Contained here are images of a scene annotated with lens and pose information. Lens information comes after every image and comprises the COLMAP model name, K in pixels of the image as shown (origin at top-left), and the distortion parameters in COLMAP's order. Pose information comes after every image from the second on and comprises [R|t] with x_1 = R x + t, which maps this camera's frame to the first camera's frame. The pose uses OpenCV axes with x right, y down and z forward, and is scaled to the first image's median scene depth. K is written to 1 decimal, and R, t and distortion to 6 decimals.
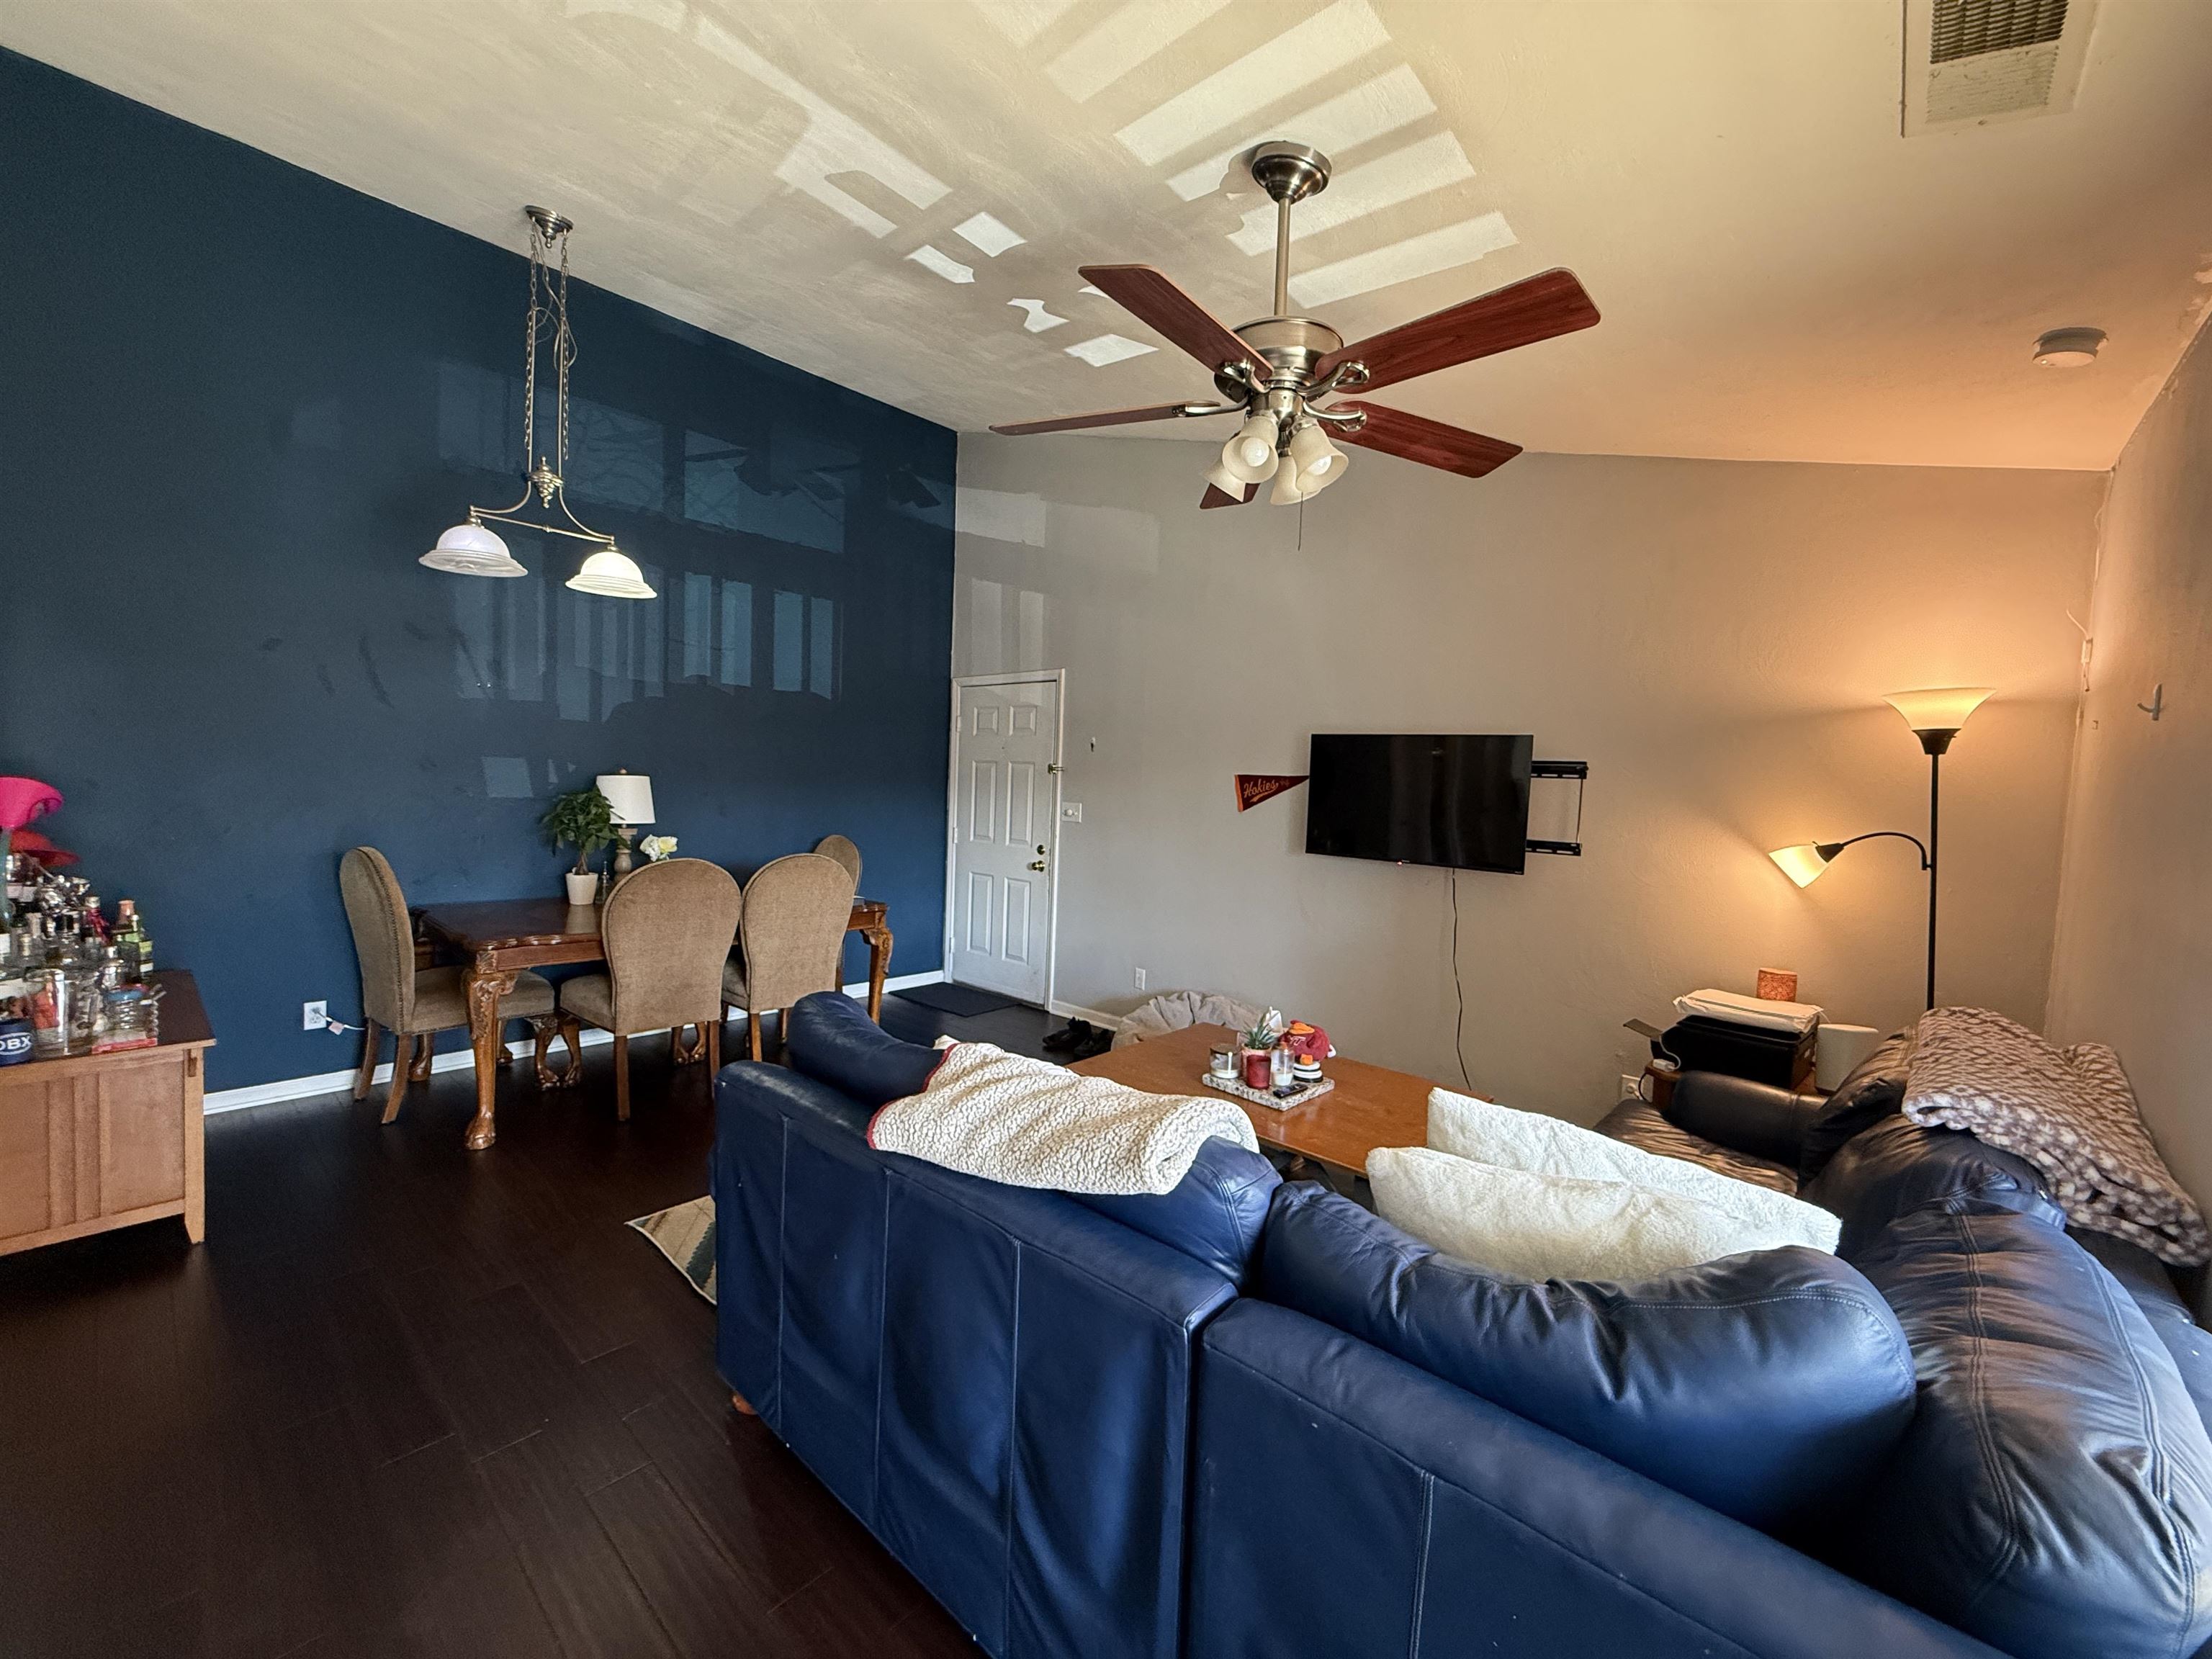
lens RADIAL K [[882.2, 0, 1106.0], [0, 882.2, 829.5], [0, 0, 1]] dist [0.000743, 0.000336]
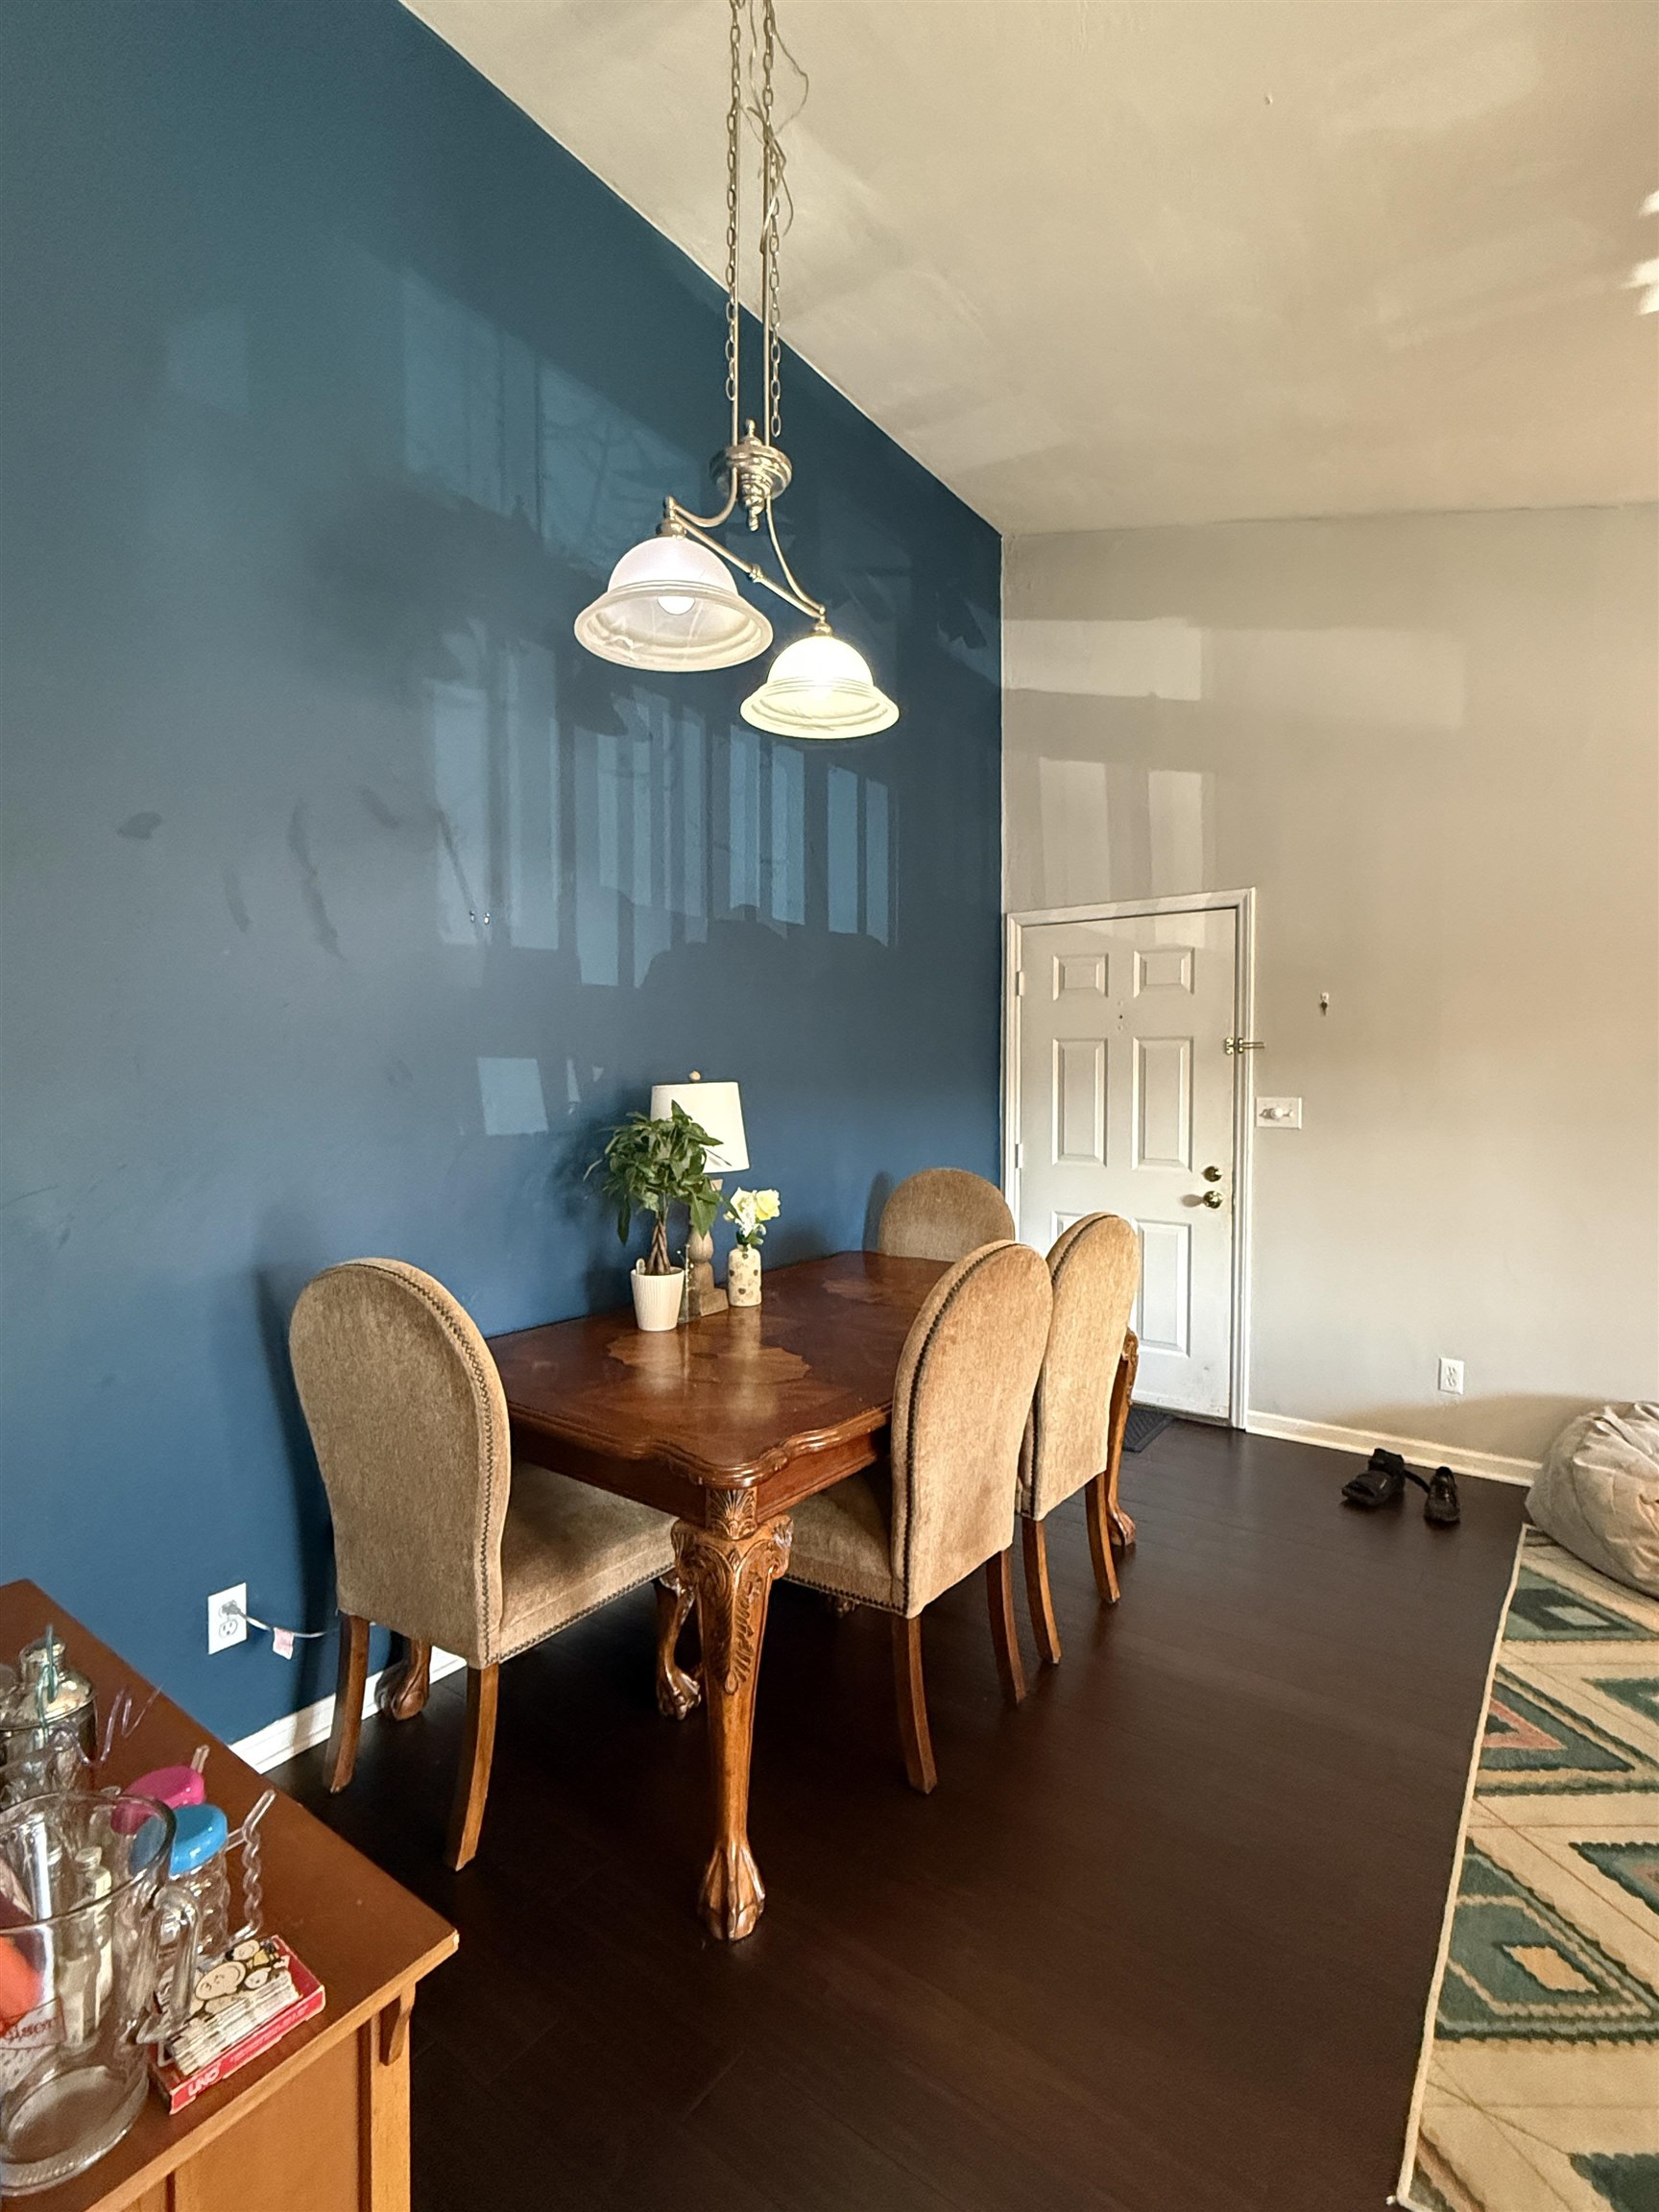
lens RADIAL K [[1044.4, 0, 833.6], [0, 1044.4, 1110.8], [0, 0, 1]] dist [0.002020, -0.000778]
pose [[0.994603, -0.045091, 0.093439, -0.520082], [0.046627, 0.998810, -0.014325, -0.030835], [-0.092682, 0.018605, 0.995522, 0.347632]]
